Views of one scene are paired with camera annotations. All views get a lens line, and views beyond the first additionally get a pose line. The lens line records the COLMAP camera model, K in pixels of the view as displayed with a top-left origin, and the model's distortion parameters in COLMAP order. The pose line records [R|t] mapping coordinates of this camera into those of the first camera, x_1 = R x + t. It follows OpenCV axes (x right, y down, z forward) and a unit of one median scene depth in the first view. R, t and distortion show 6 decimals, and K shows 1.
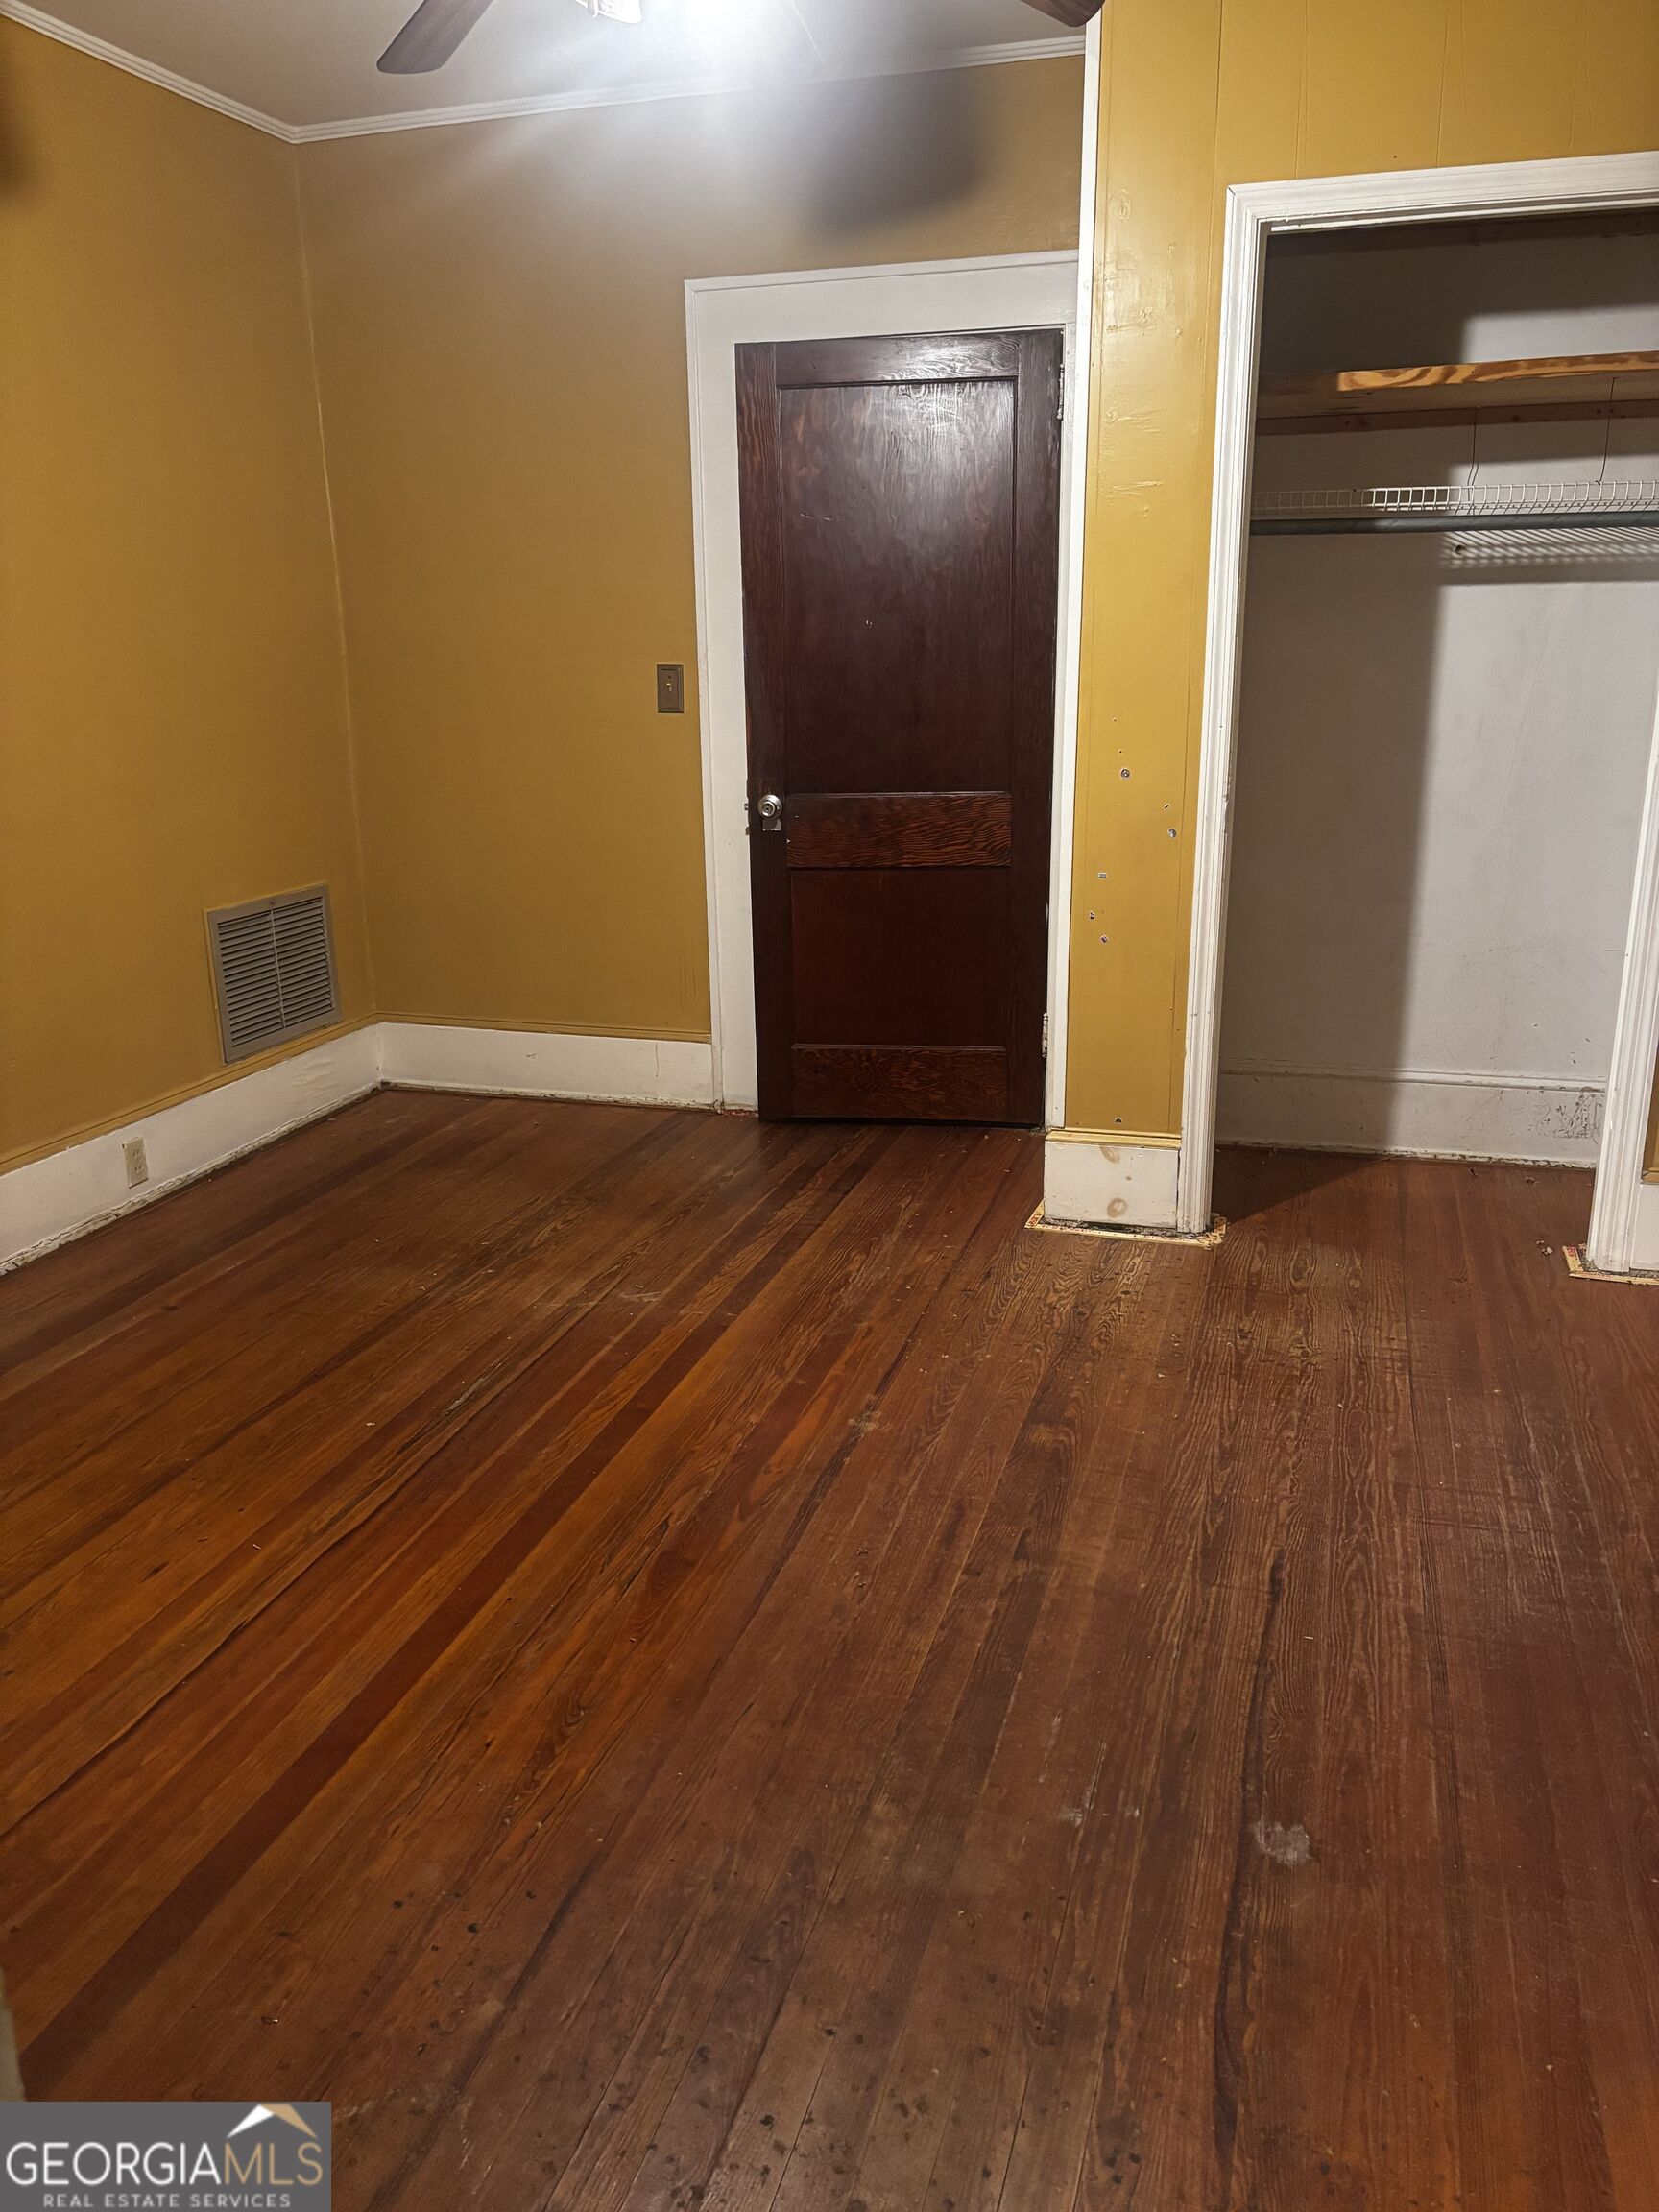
lens RADIAL K [[1674.0, 0, 829.5], [0, 1674.0, 1106.0], [0, 0, 1]] dist [0.043890, 0.003388]
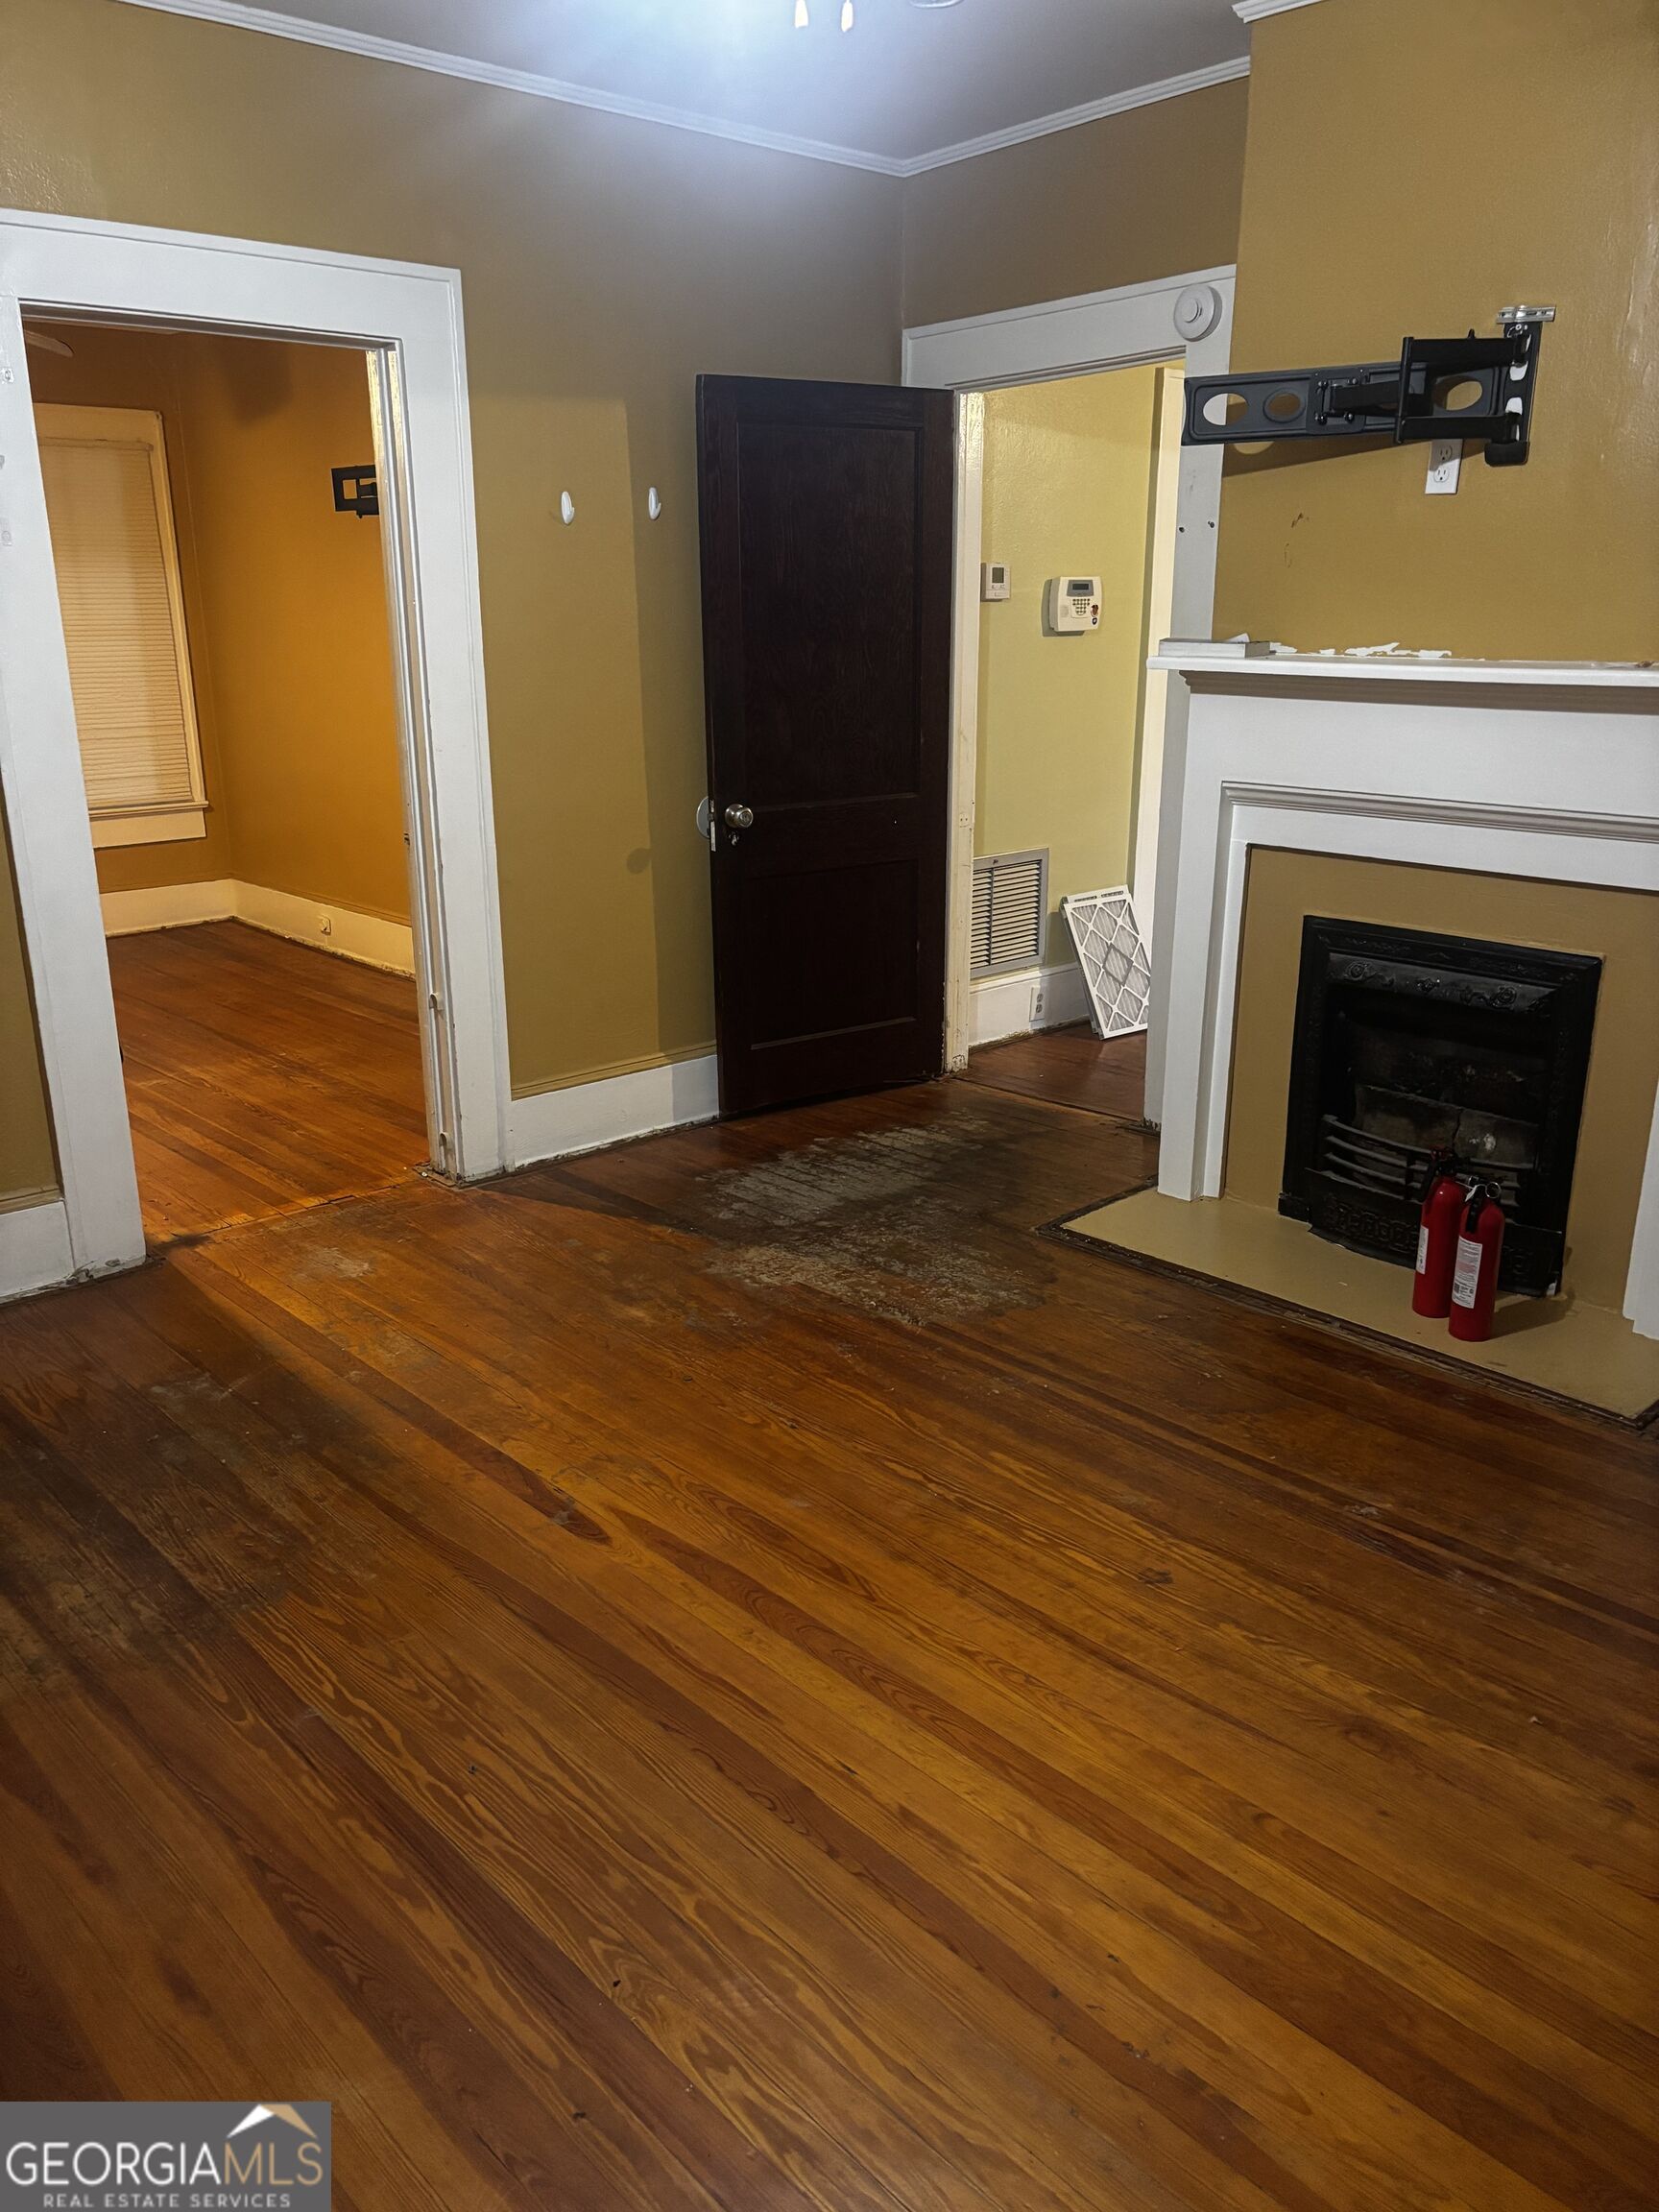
lens RADIAL K [[1674.0, 0, 829.5], [0, 1674.0, 1106.0], [0, 0, 1]] dist [0.043890, 0.003388]
pose [[-0.498565, 0.259181, -0.827199, 0.789895], [-0.234776, 0.878218, 0.416669, -0.602815], [0.834454, 0.401943, -0.377000, 1.953328]]
